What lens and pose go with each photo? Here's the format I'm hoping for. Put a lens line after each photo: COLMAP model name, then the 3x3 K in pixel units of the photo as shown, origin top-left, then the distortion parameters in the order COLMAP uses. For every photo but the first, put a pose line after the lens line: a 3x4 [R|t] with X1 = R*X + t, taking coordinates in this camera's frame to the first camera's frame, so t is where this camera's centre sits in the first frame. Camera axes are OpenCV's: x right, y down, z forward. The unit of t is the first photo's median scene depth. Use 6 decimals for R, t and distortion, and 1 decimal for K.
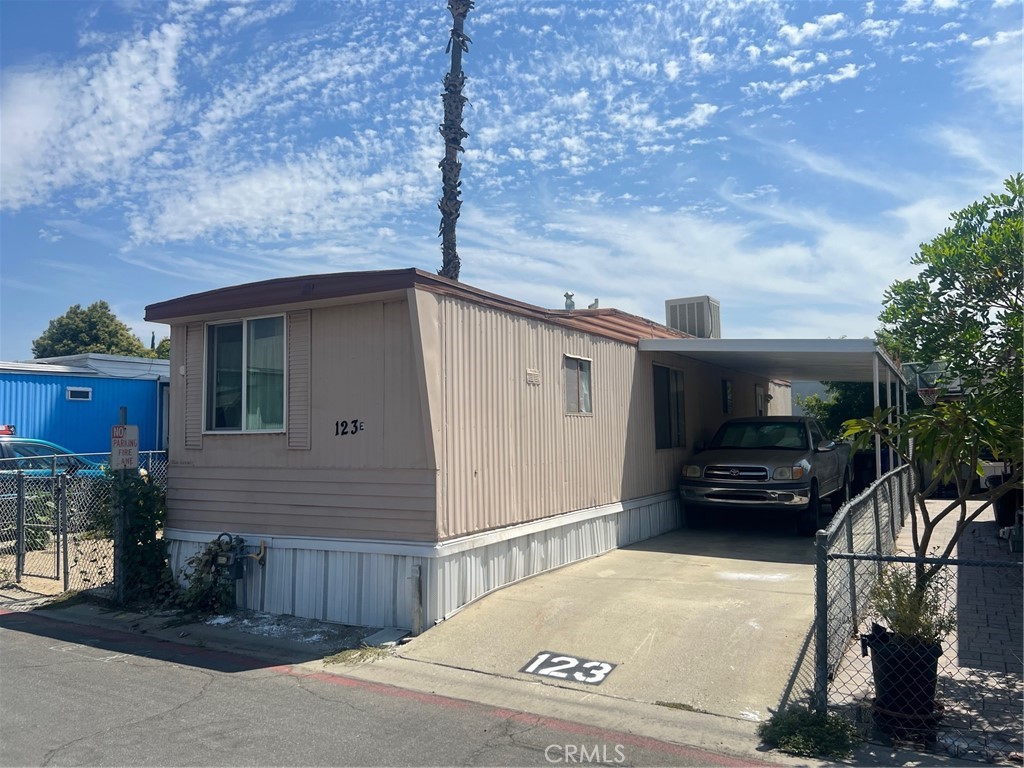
lens RADIAL K [[787.3, 0, 507.1], [0, 787.3, 383.0], [0, 0, 1]] dist [0.005990, -0.002341]
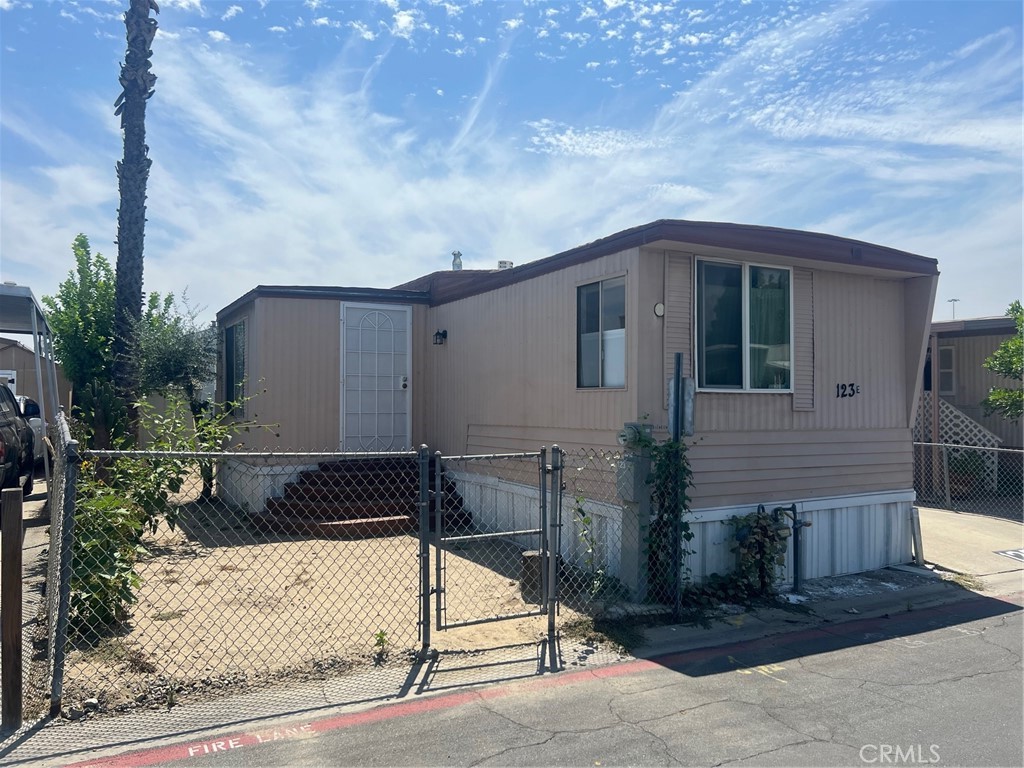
lens RADIAL K [[787.3, 0, 506.2], [0, 787.3, 384.1], [0, 0, 1]] dist [0.005990, -0.002341]
pose [[0.531873, 0.034347, 0.846127, -1.272273], [-0.068624, 0.997639, 0.002640, 0.073017], [-0.844039, -0.059469, 0.532975, 0.782750]]
